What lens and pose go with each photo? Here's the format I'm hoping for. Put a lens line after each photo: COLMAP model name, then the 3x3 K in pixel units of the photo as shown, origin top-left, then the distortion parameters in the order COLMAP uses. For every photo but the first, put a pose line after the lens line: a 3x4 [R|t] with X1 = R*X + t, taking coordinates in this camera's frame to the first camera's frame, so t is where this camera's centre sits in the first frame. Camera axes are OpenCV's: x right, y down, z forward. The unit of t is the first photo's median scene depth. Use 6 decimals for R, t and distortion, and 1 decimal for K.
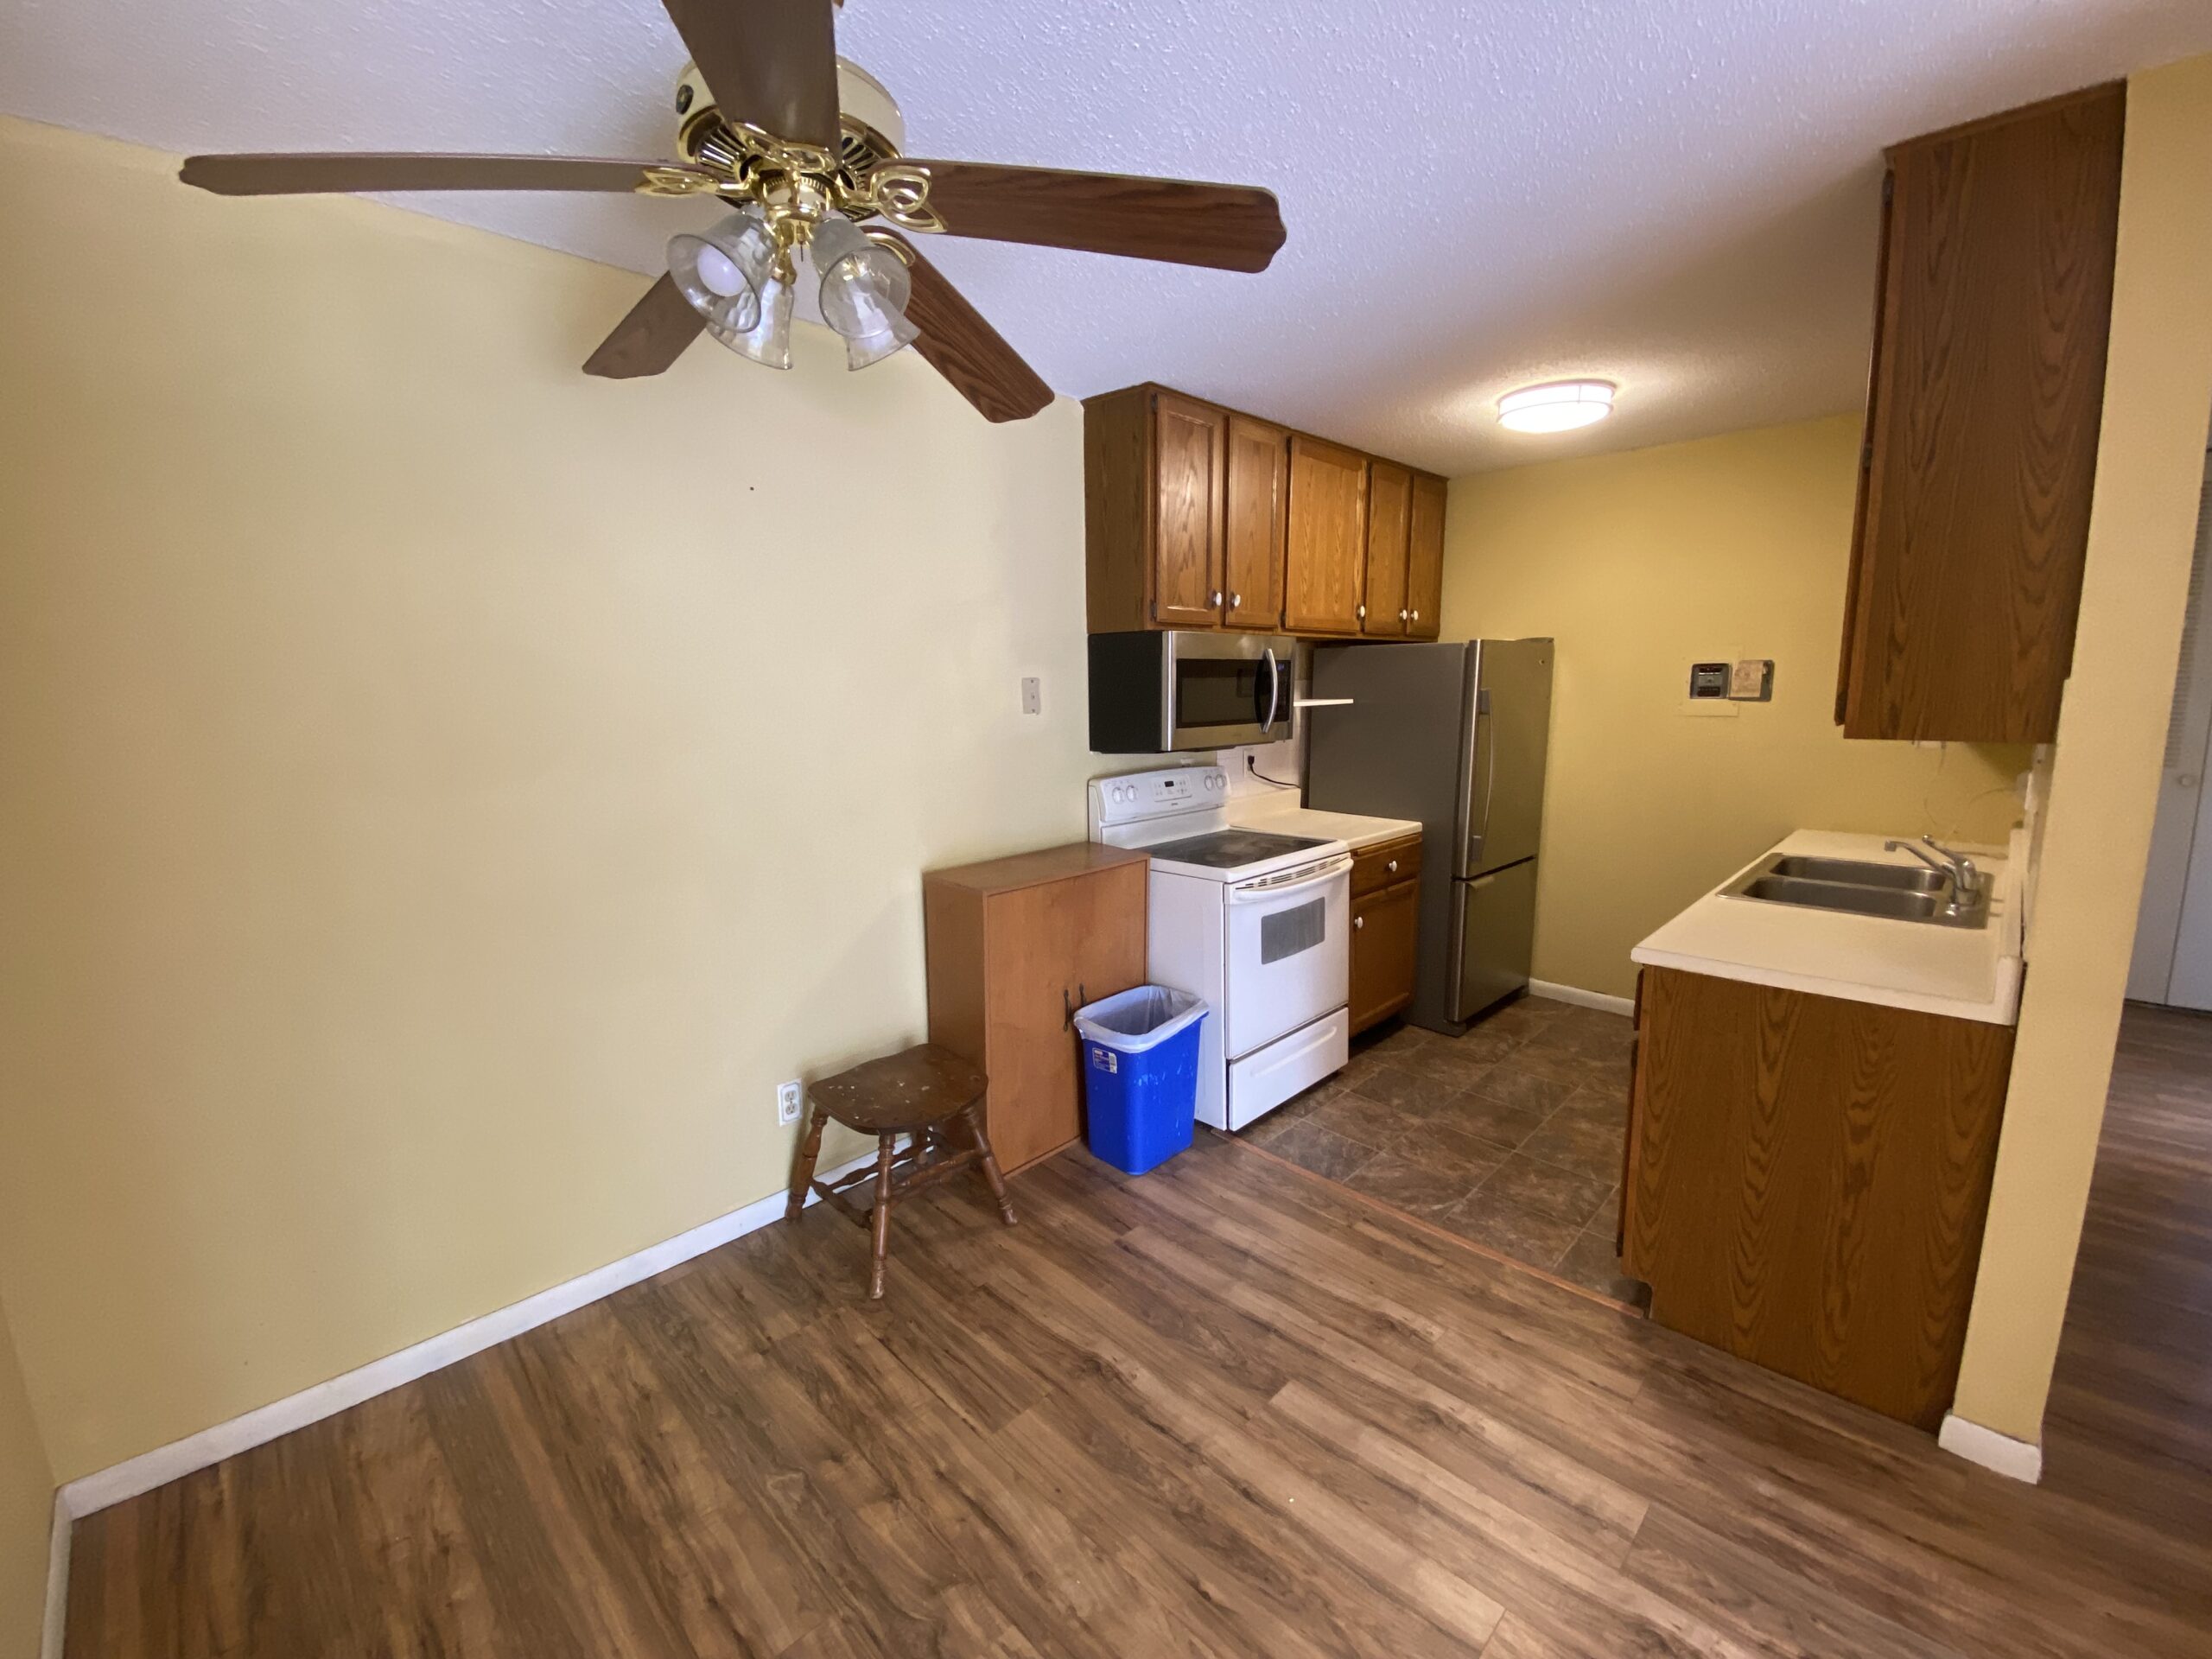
lens RADIAL K [[904.6, 0, 1099.7], [0, 904.6, 835.3], [0, 0, 1]] dist [0.011264, -0.002989]
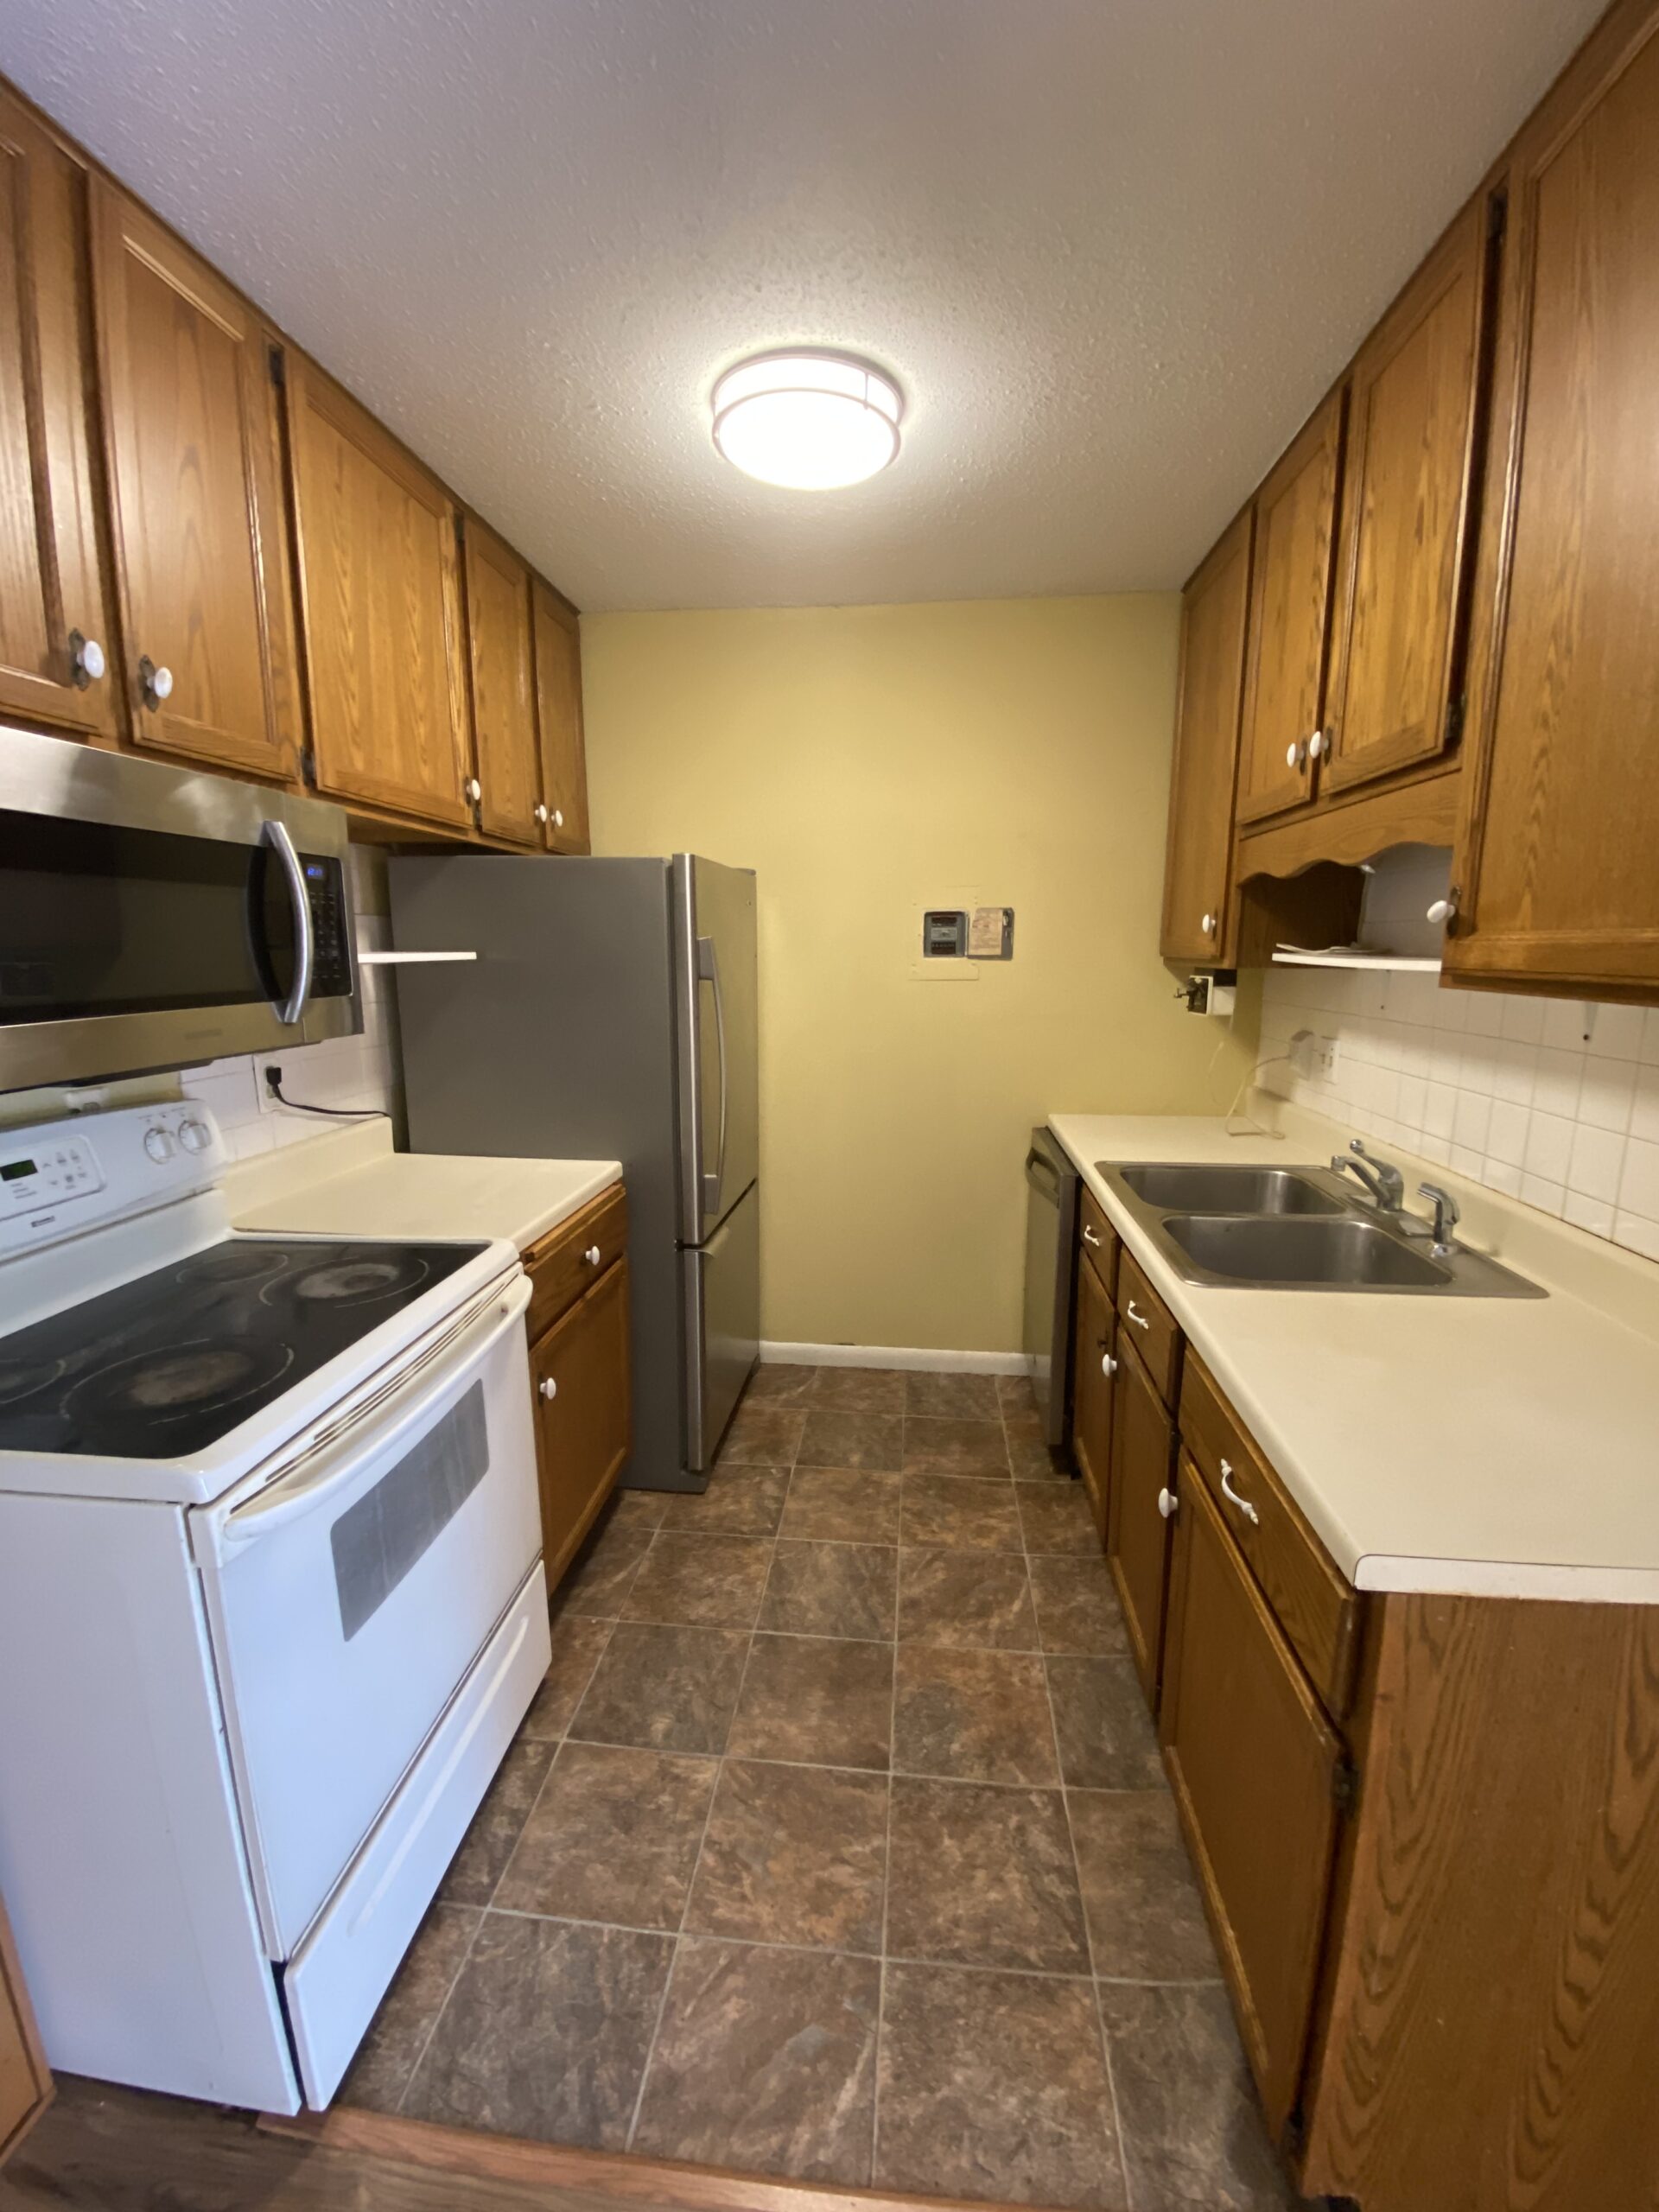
lens RADIAL K [[904.6, 0, 822.2], [0, 904.6, 1113.8], [0, 0, 1]] dist [0.011264, -0.002989]
pose [[0.778327, -0.099374, 0.619946, 0.101676], [0.093411, 0.994734, 0.042176, -0.061822], [-0.620872, 0.025083, 0.783510, 0.482021]]
